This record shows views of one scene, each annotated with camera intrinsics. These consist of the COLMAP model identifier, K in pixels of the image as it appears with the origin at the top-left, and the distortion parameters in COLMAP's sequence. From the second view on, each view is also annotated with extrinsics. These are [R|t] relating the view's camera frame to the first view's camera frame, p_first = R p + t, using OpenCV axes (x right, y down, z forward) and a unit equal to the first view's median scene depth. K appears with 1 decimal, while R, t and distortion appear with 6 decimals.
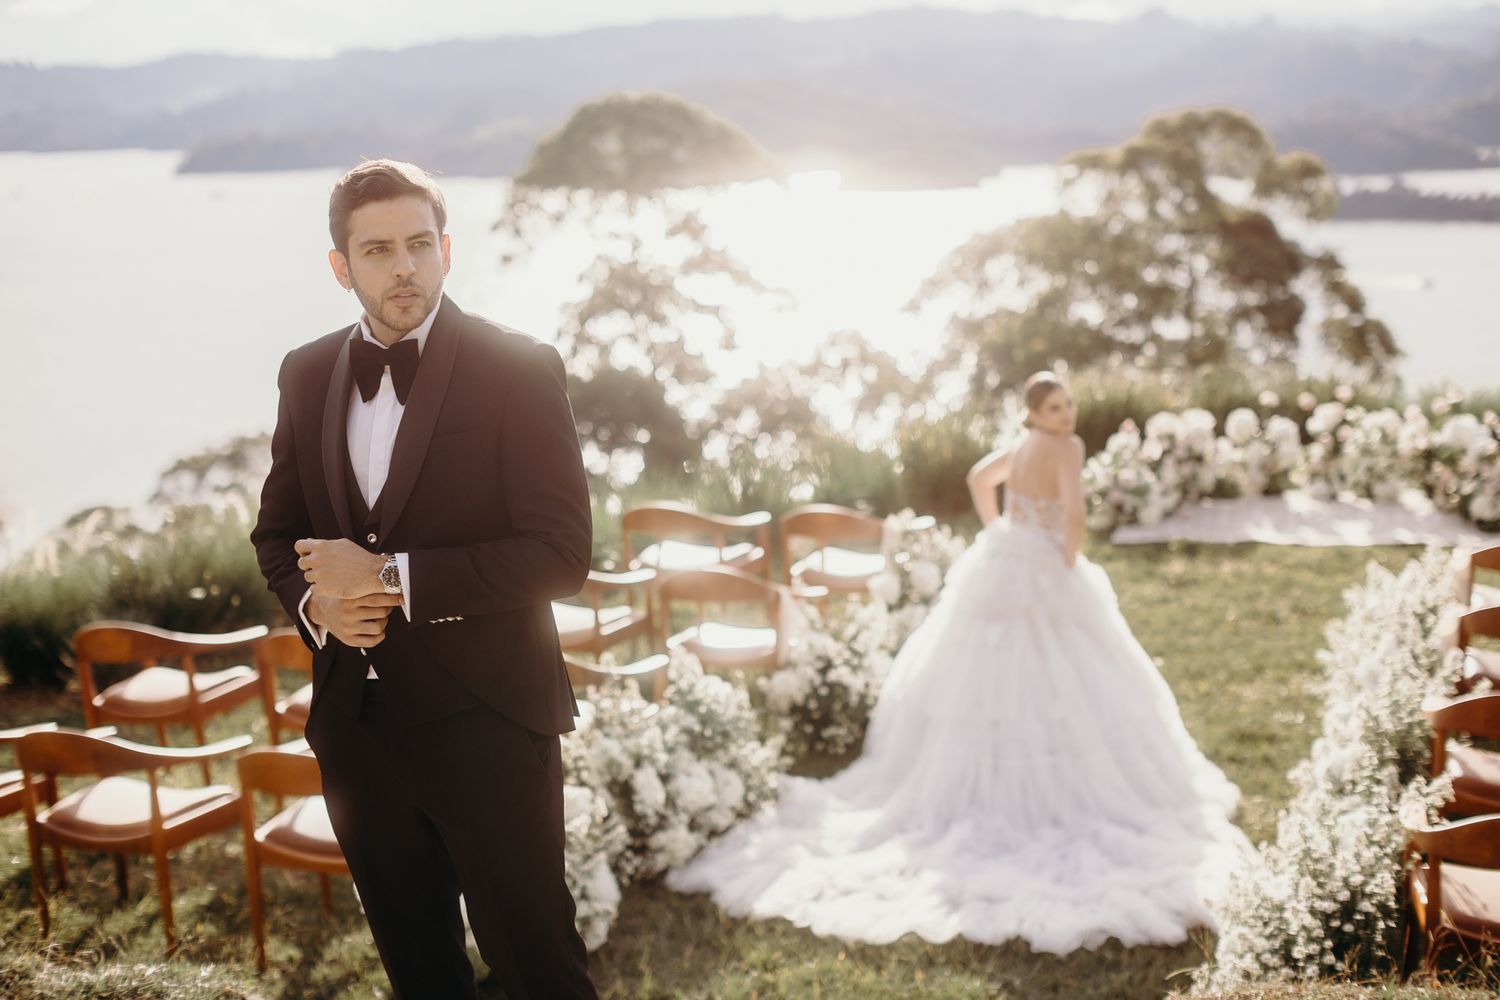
lens RADIAL K [[2495.7, 0, 730.1], [0, 2495.7, 484.8], [0, 0, 1]] dist [-0.098546, 0.000000]
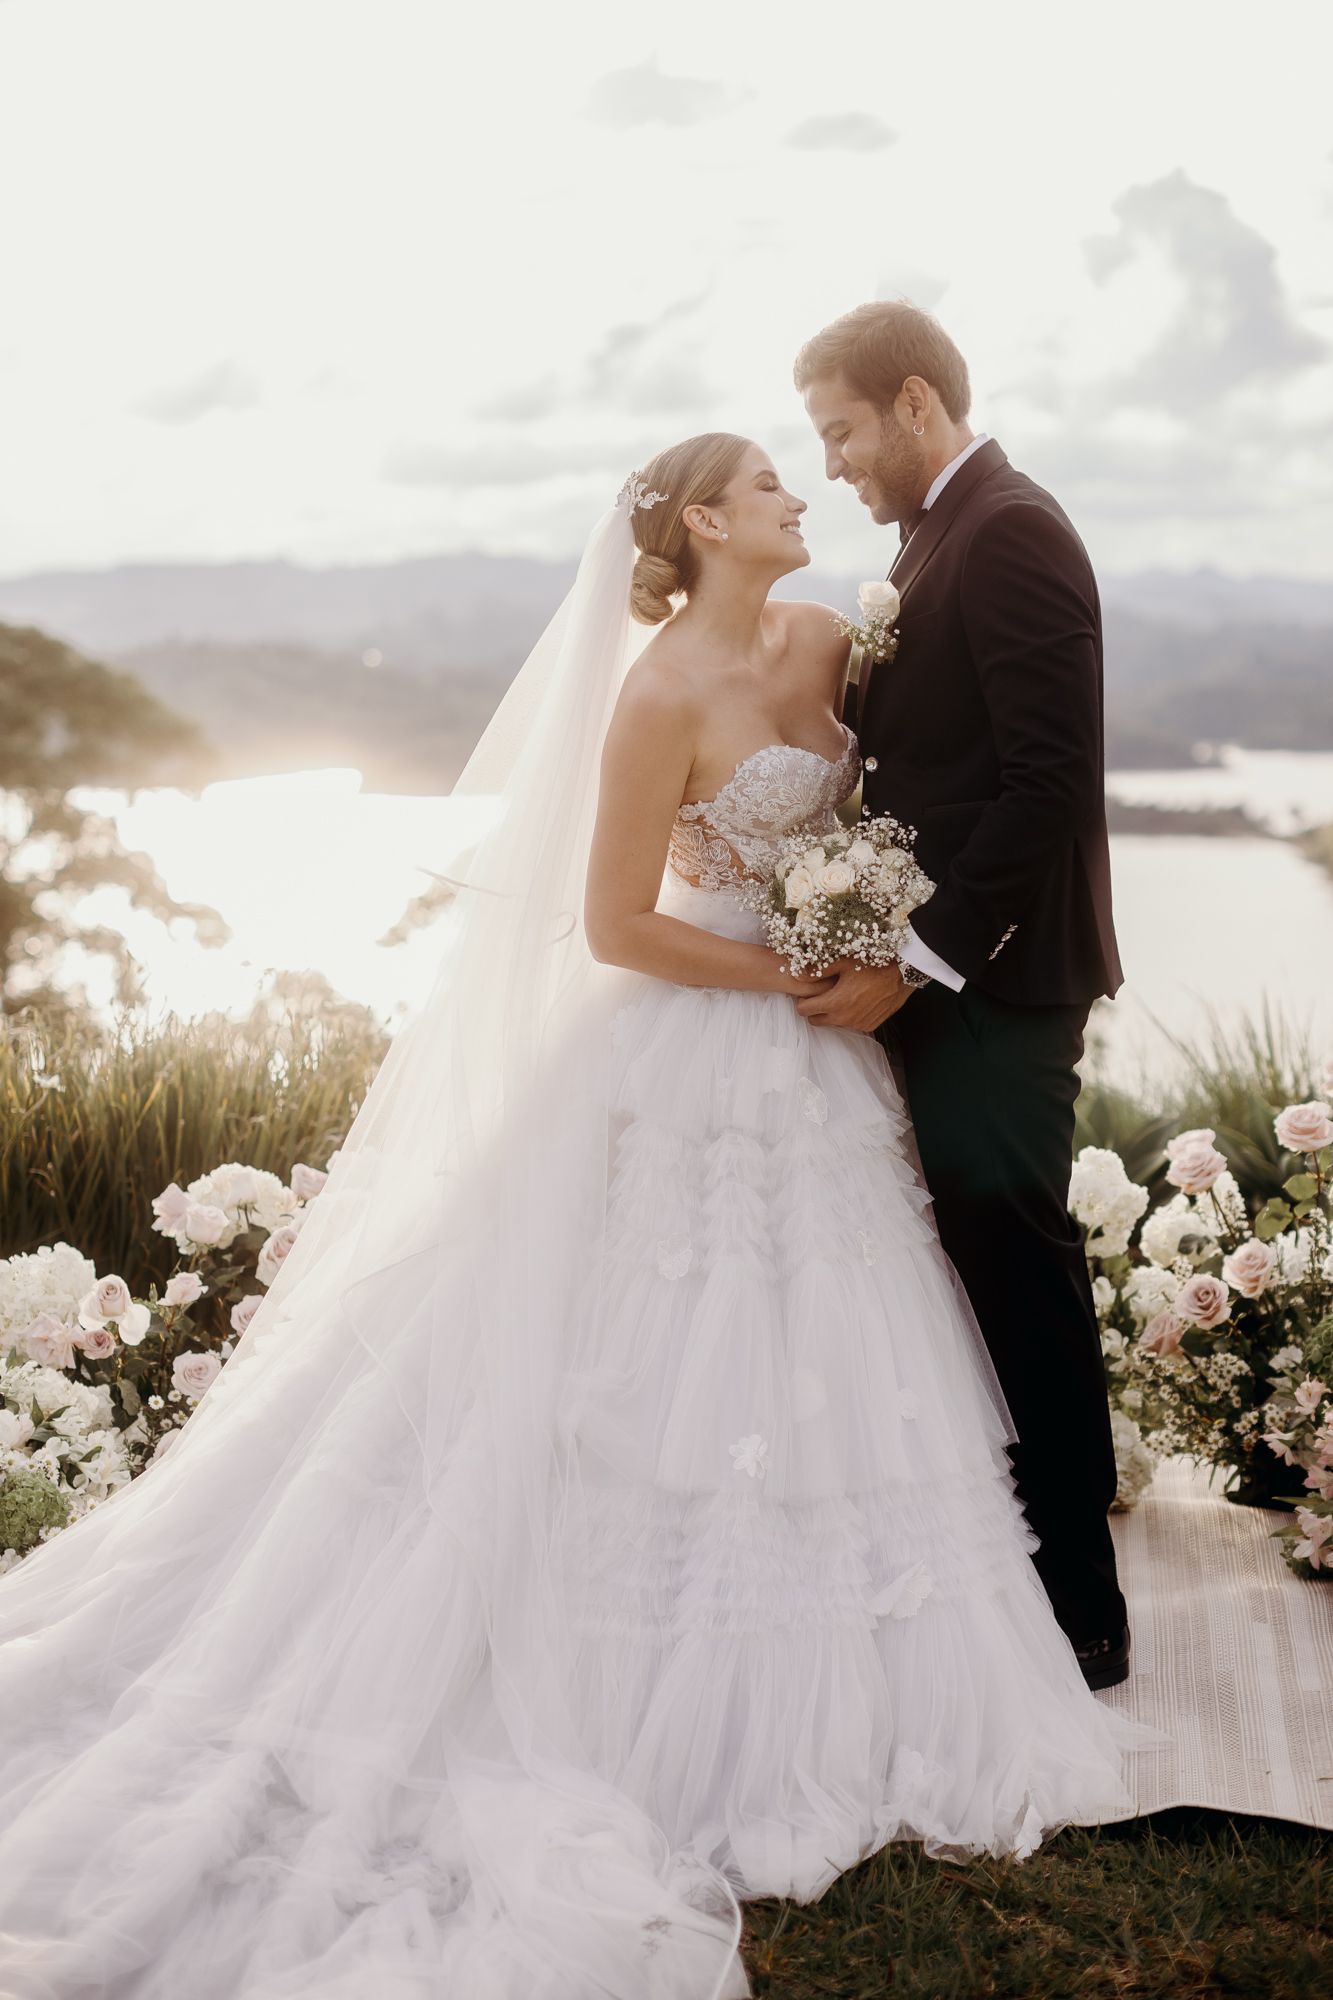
lens RADIAL K [[3327.6, 0, 663.4], [0, 3327.6, 1001.1], [0, 0, 1]] dist [-0.098546, 0.000000]
pose [[0.991160, -0.000730, 0.132673, 0.030092], [0.008098, 0.998453, -0.055005, -0.004454], [-0.132427, 0.055593, 0.989633, 0.113784]]
